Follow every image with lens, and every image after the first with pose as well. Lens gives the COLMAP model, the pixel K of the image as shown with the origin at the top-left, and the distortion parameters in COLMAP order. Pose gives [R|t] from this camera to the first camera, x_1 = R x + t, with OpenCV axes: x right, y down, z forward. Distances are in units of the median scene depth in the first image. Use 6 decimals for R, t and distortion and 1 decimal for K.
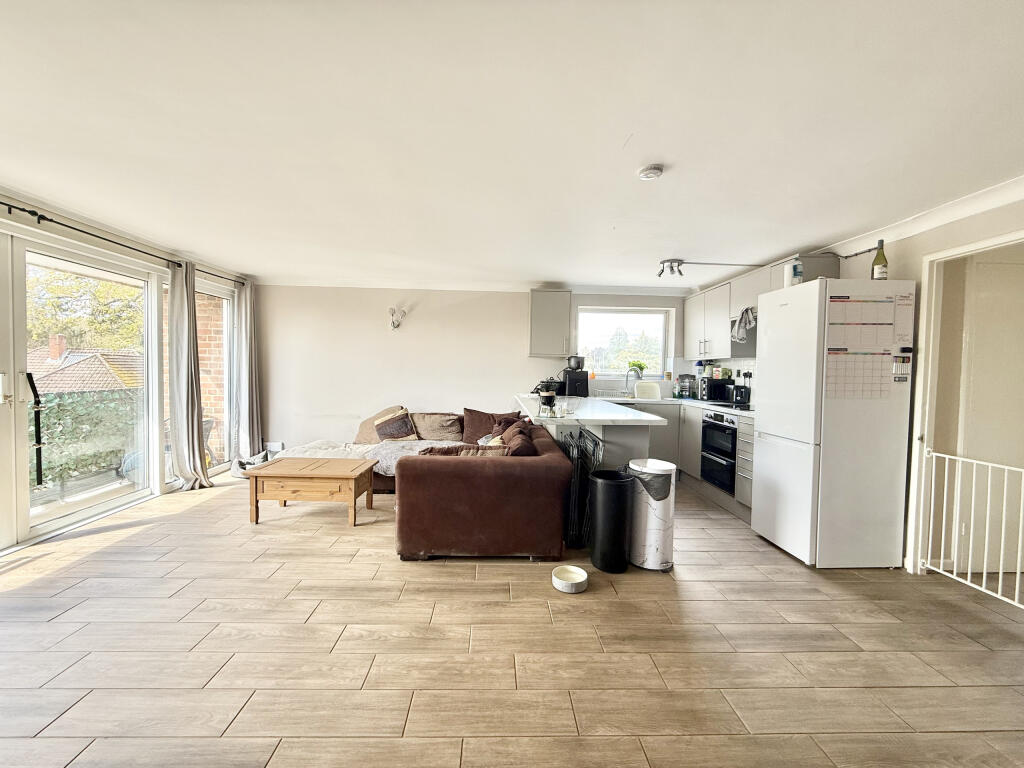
lens RADIAL K [[409.5, 0, 508.6], [0, 409.5, 381.2], [0, 0, 1]] dist [-0.001230, -0.000135]
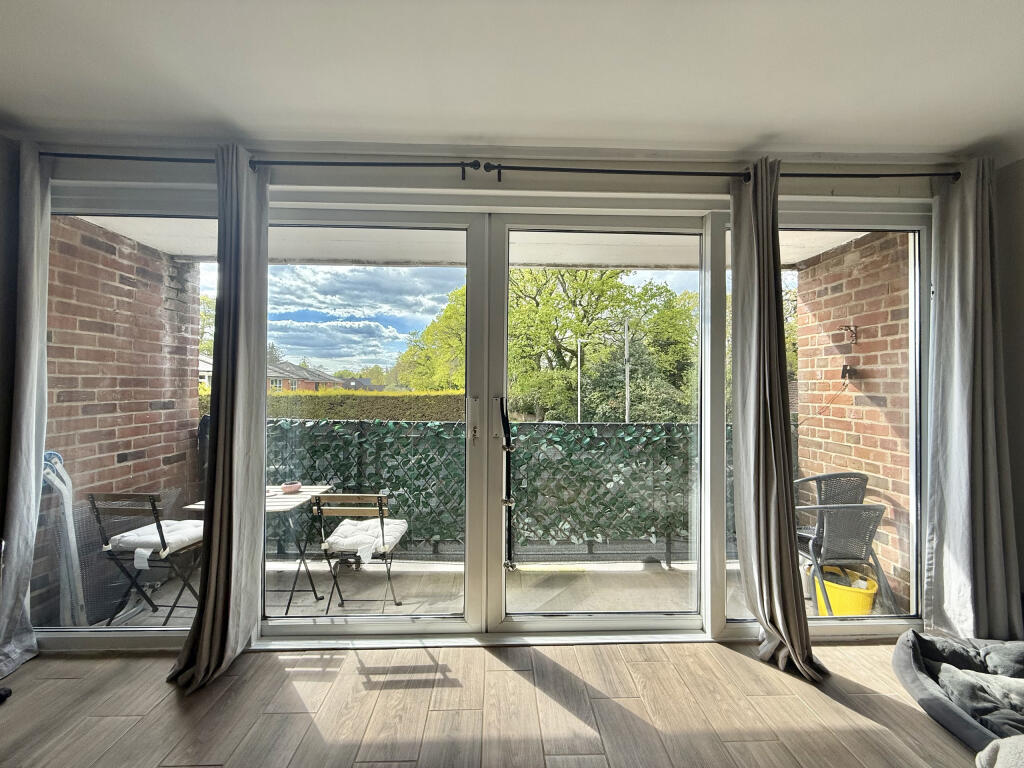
lens RADIAL K [[402.7, 0, 512.0], [0, 402.7, 384.0], [0, 0, 1]] dist [0.002353, 0.000390]
pose [[0.002626, -0.029916, -0.999549, -0.290130], [-0.038312, 0.998816, -0.029994, -0.013143], [0.999262, 0.038373, 0.001476, 0.629022]]
